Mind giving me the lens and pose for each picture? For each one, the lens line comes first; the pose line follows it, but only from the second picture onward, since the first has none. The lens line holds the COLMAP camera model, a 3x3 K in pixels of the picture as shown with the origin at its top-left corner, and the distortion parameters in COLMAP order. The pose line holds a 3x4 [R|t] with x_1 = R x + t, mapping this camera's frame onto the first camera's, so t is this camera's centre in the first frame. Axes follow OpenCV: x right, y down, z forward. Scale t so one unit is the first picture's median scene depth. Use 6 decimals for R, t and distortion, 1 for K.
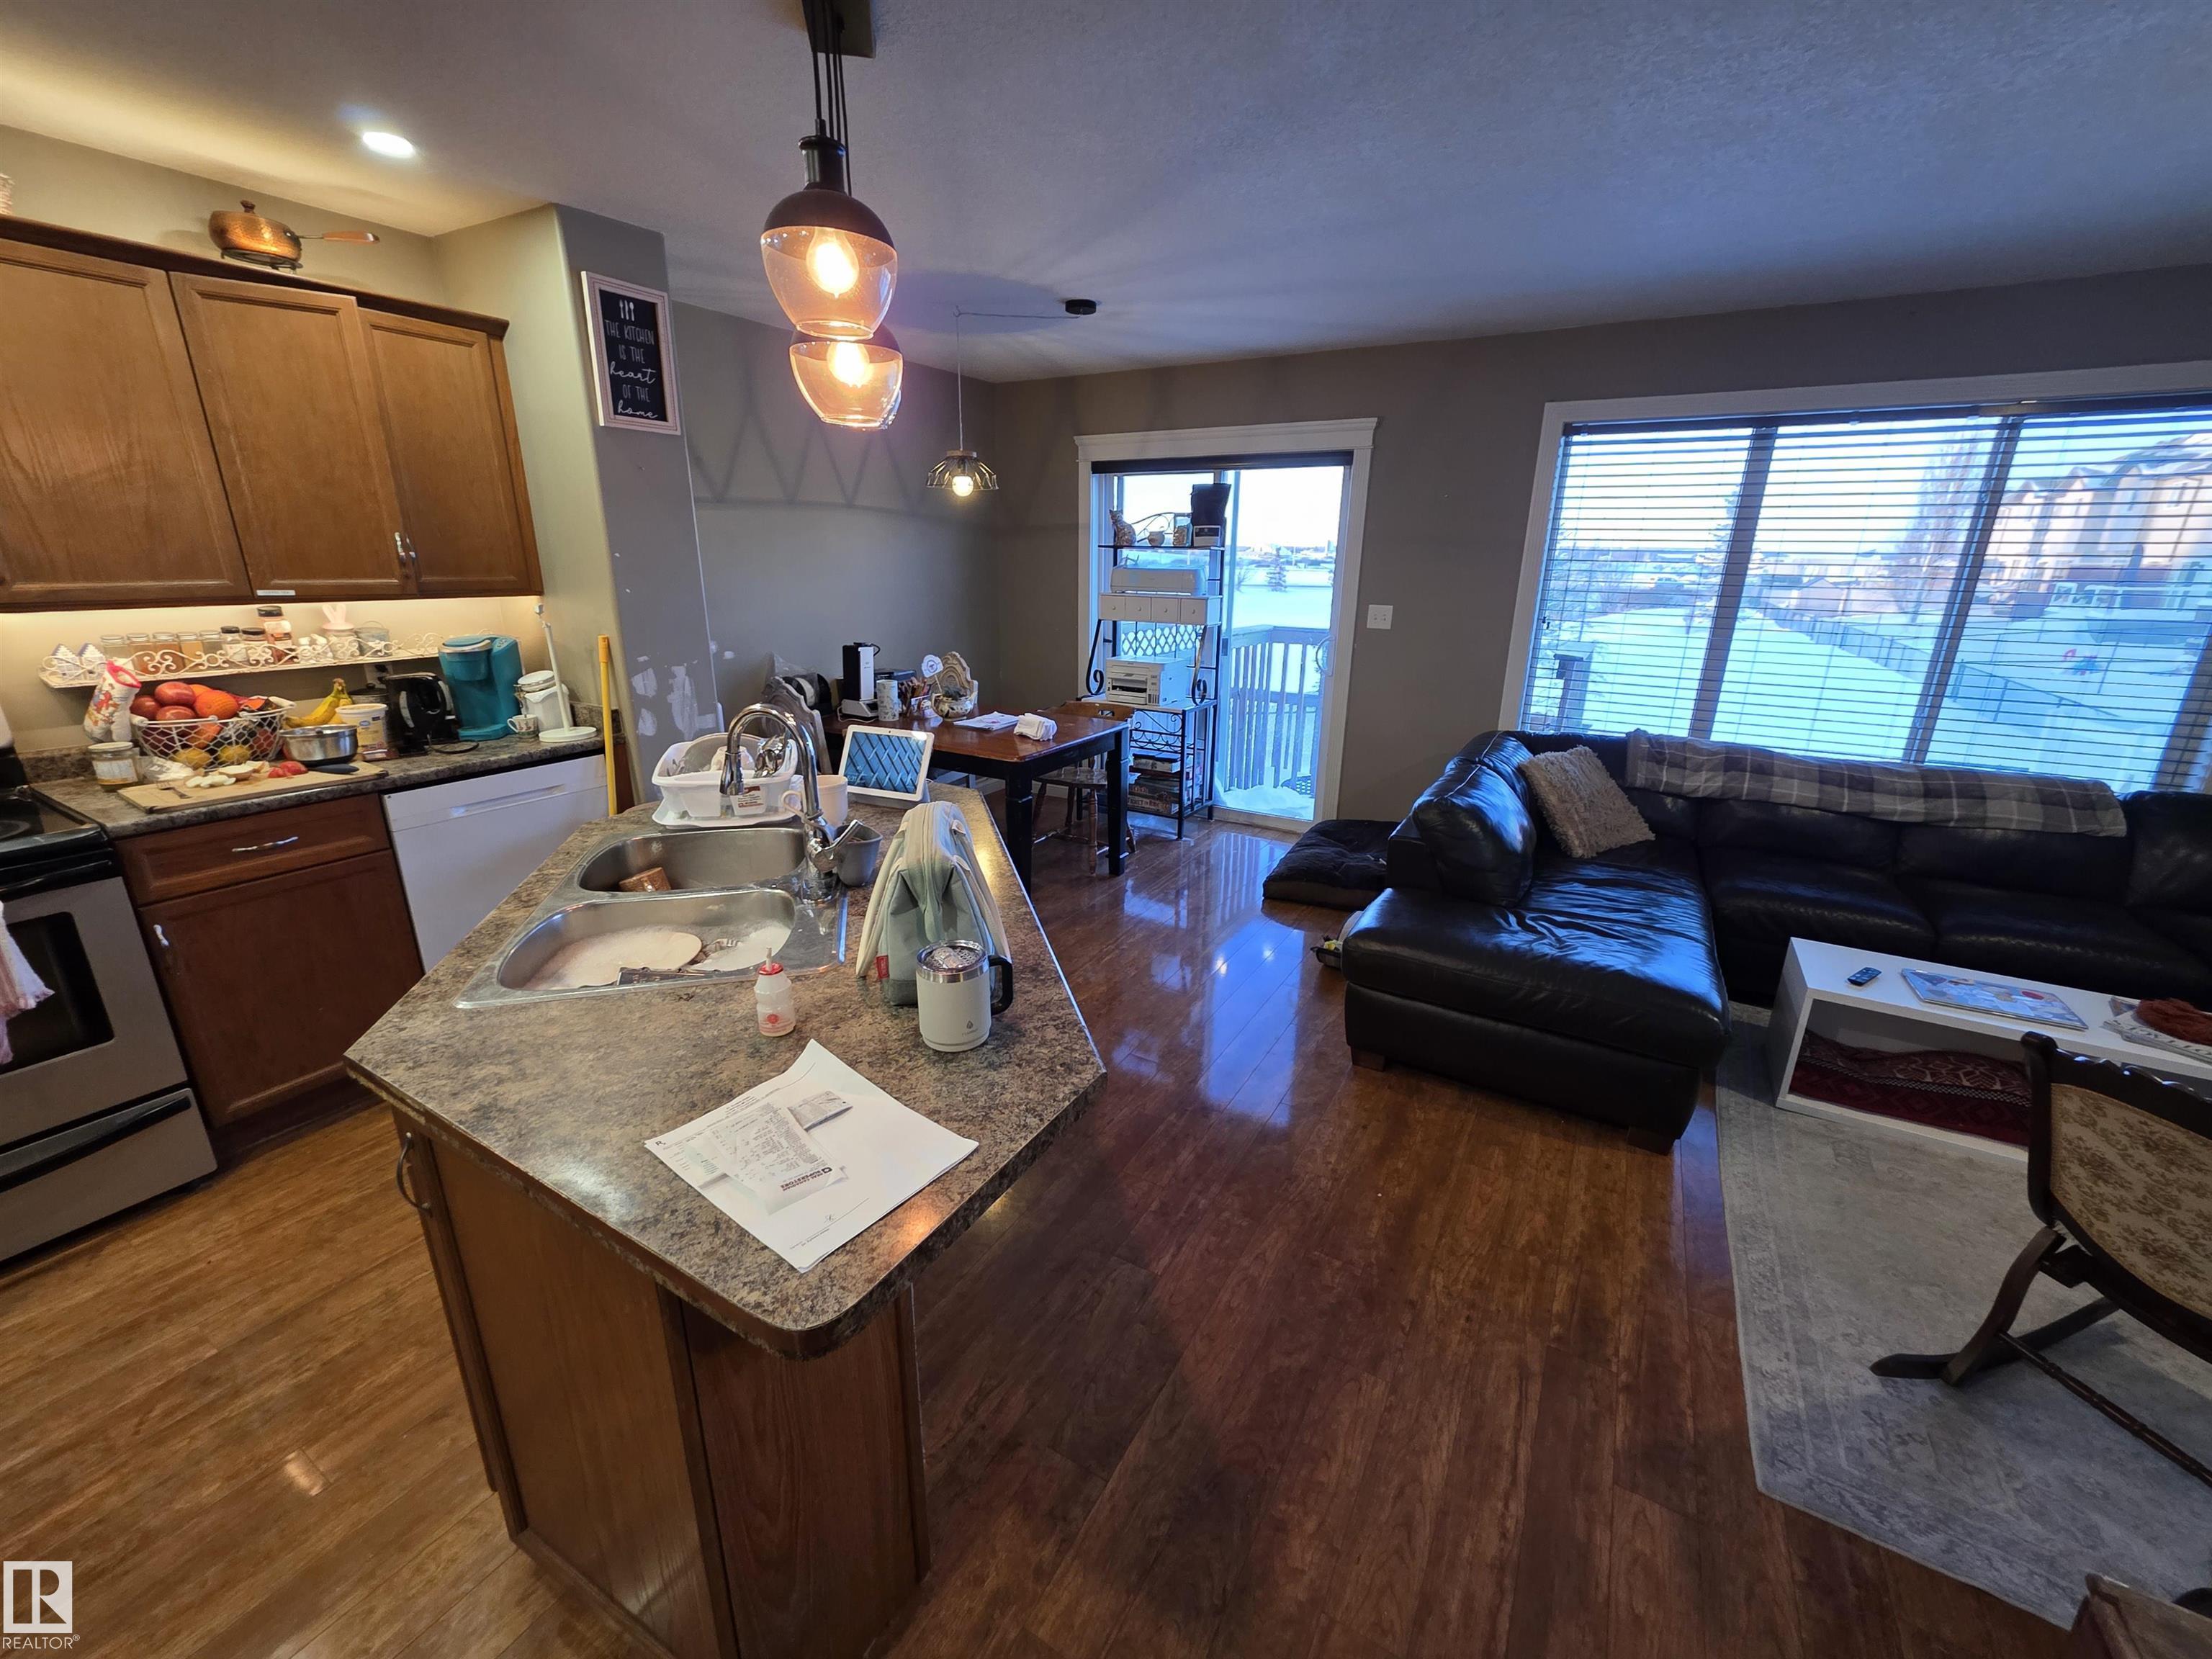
lens RADIAL K [[883.1, 0, 1108.2], [0, 883.1, 822.9], [0, 0, 1]] dist [0.001338, 0.000745]
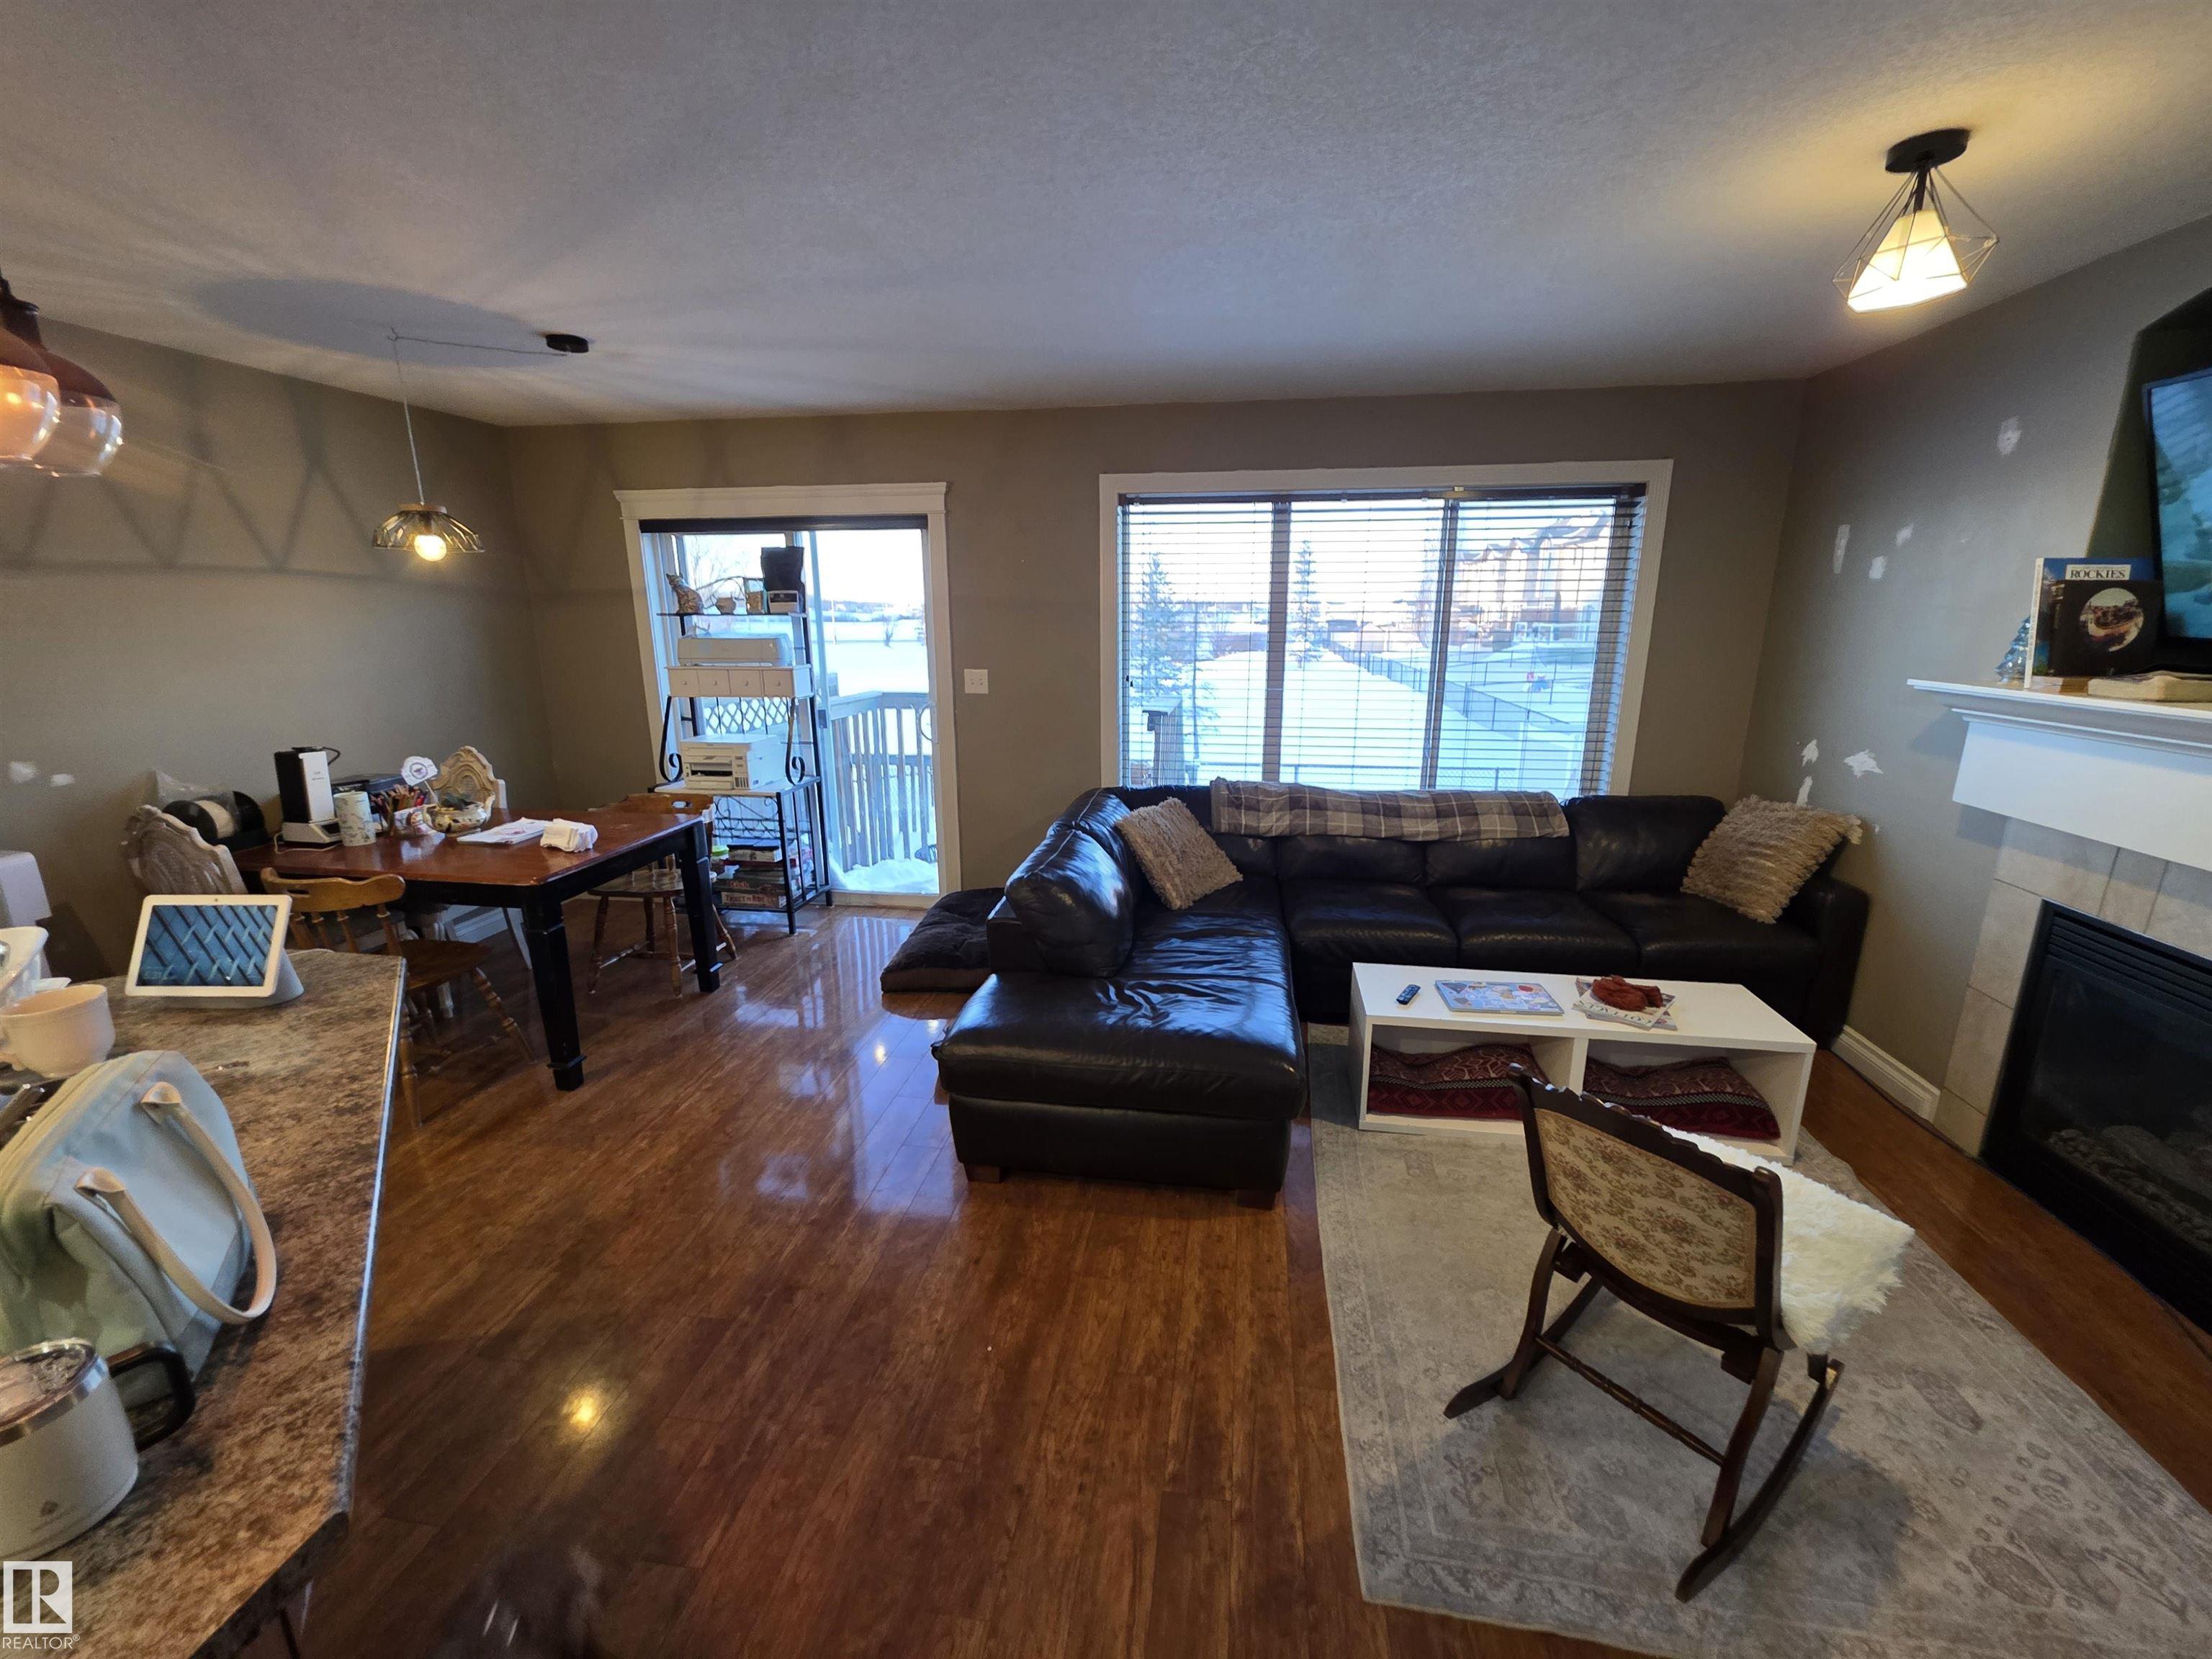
lens RADIAL K [[883.1, 0, 1105.6], [0, 883.1, 818.4], [0, 0, 1]] dist [0.001338, 0.000745]
pose [[0.929887, -0.100334, 0.353898, 0.124066], [0.122370, 0.991663, -0.040385, -0.040522], [-0.346895, 0.080860, 0.934412, 0.077342]]
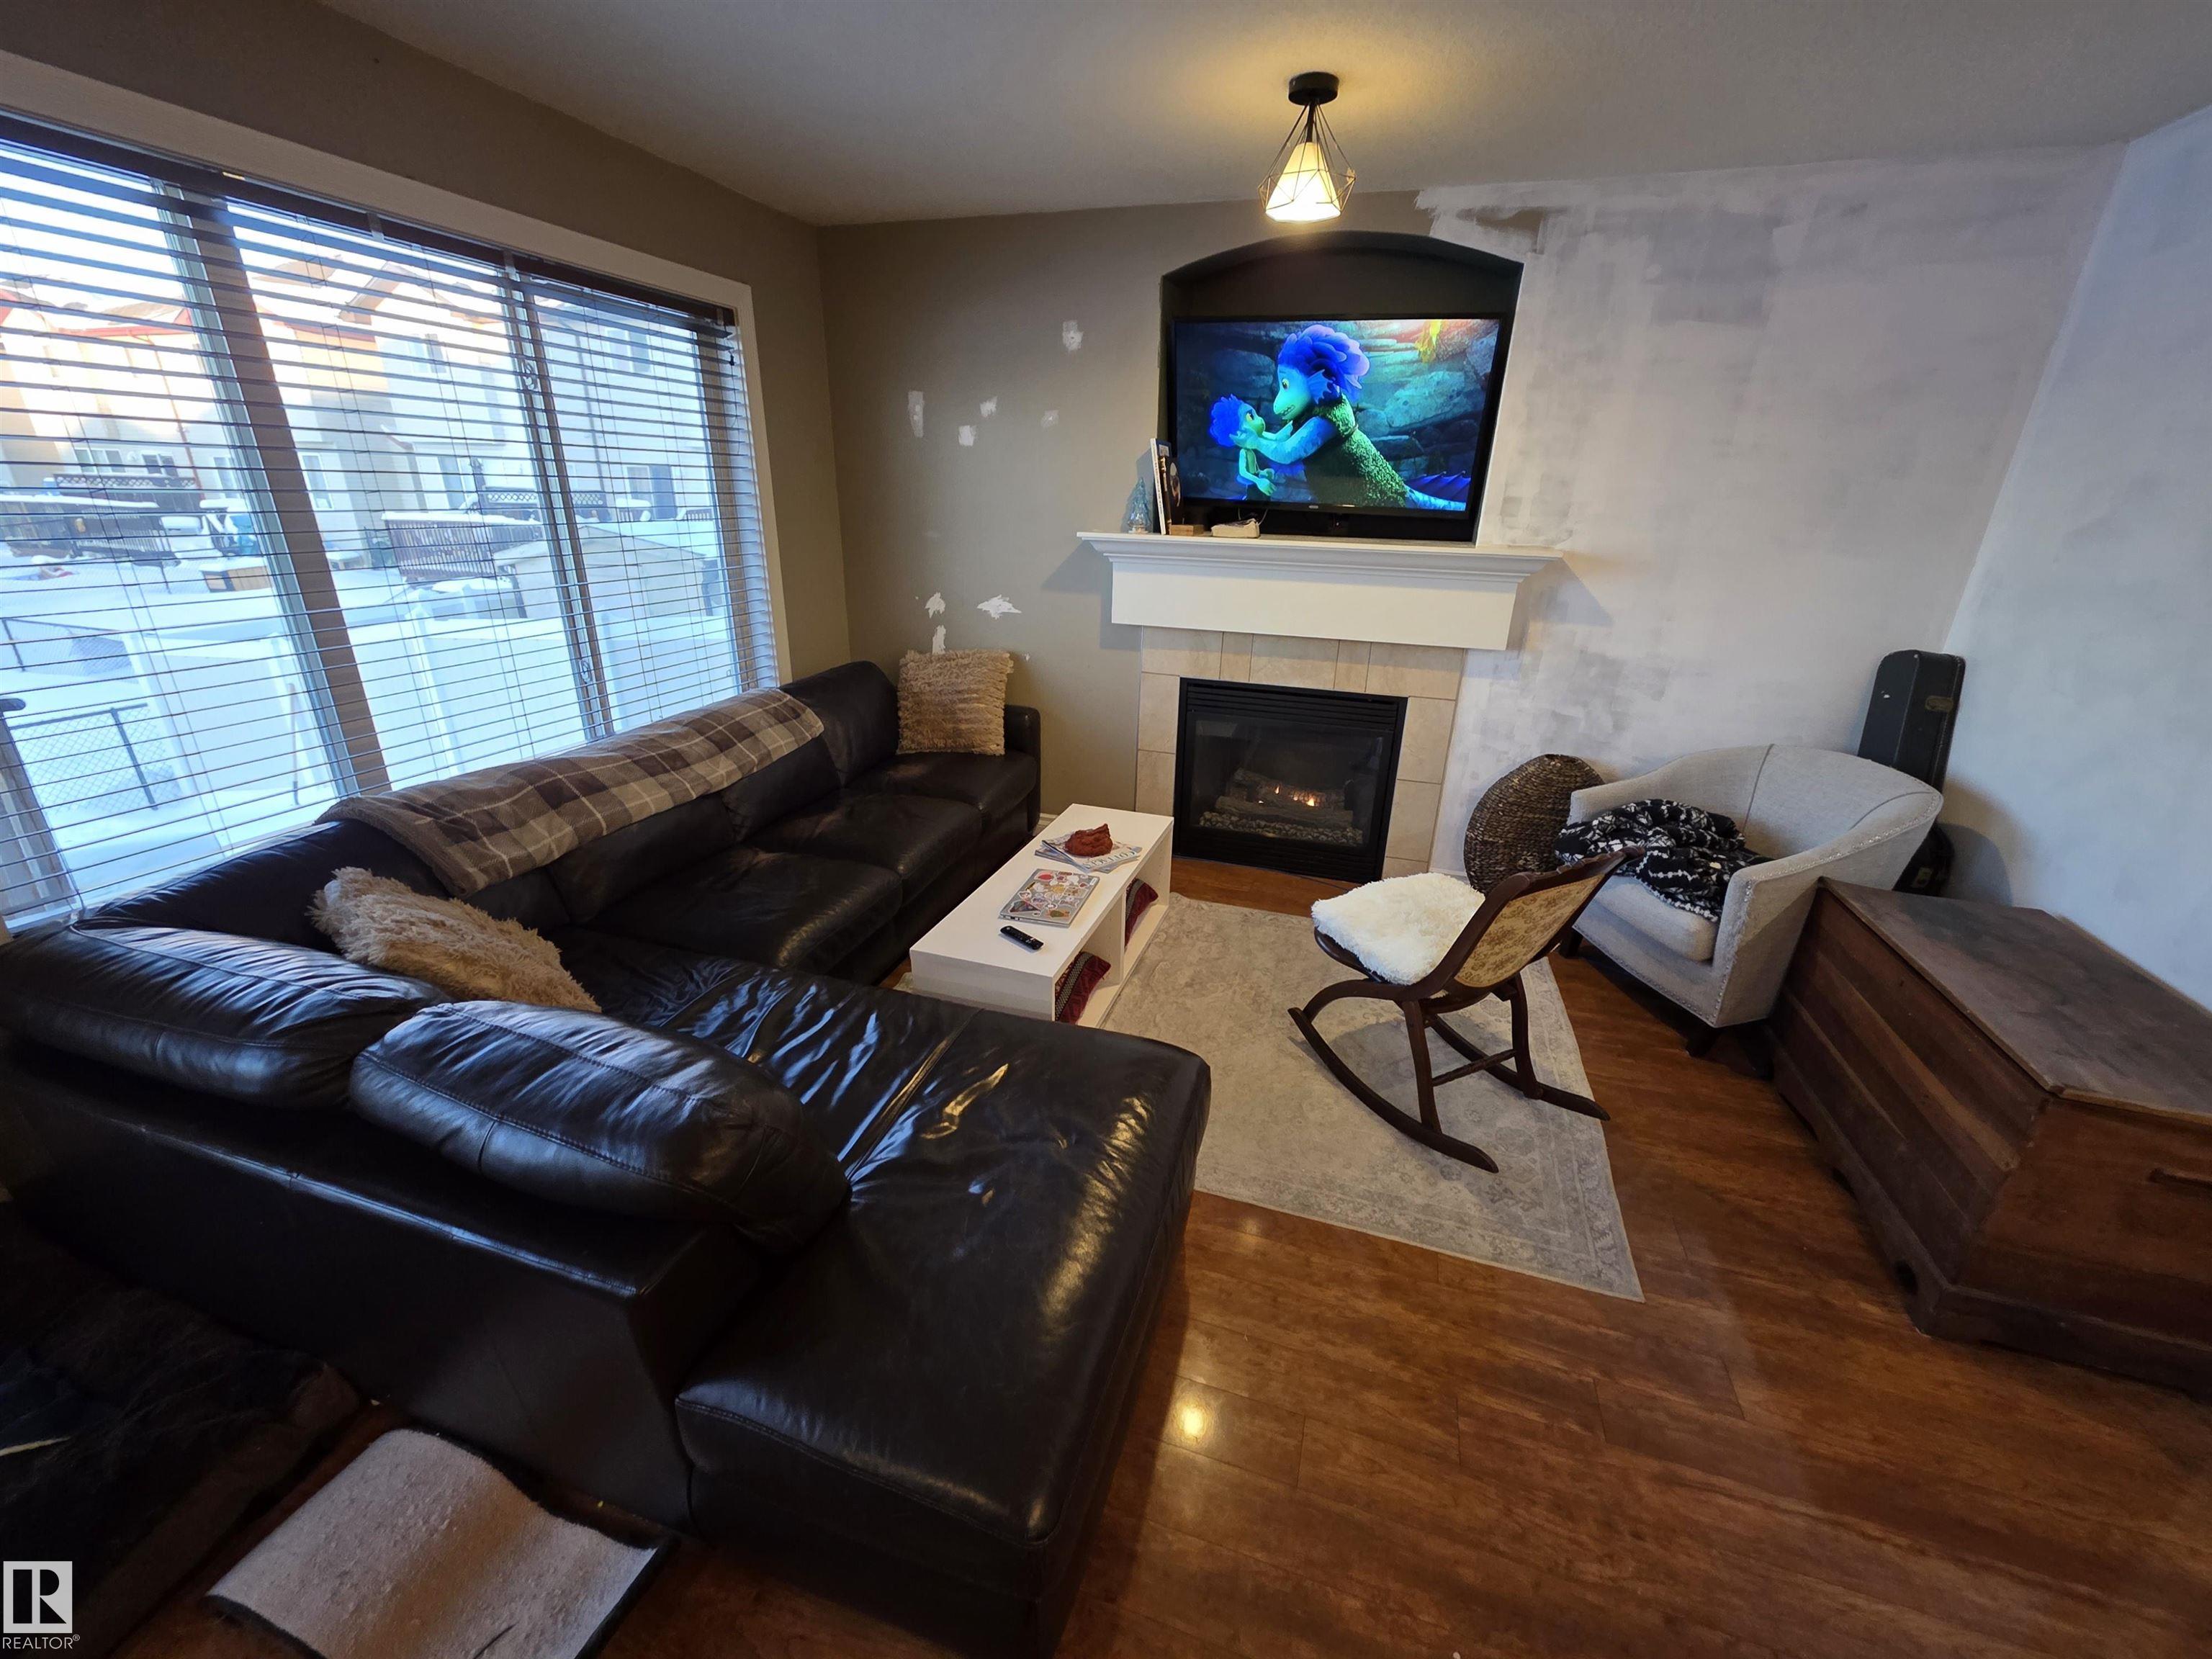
lens RADIAL K [[883.1, 0, 1127.9], [0, 883.1, 822.4], [0, 0, 1]] dist [0.001338, 0.000745]
pose [[-0.221450, -0.362562, 0.905267, 0.028432], [0.260302, 0.872656, 0.413177, -0.260491], [-0.939789, 0.327141, -0.098874, 0.855427]]
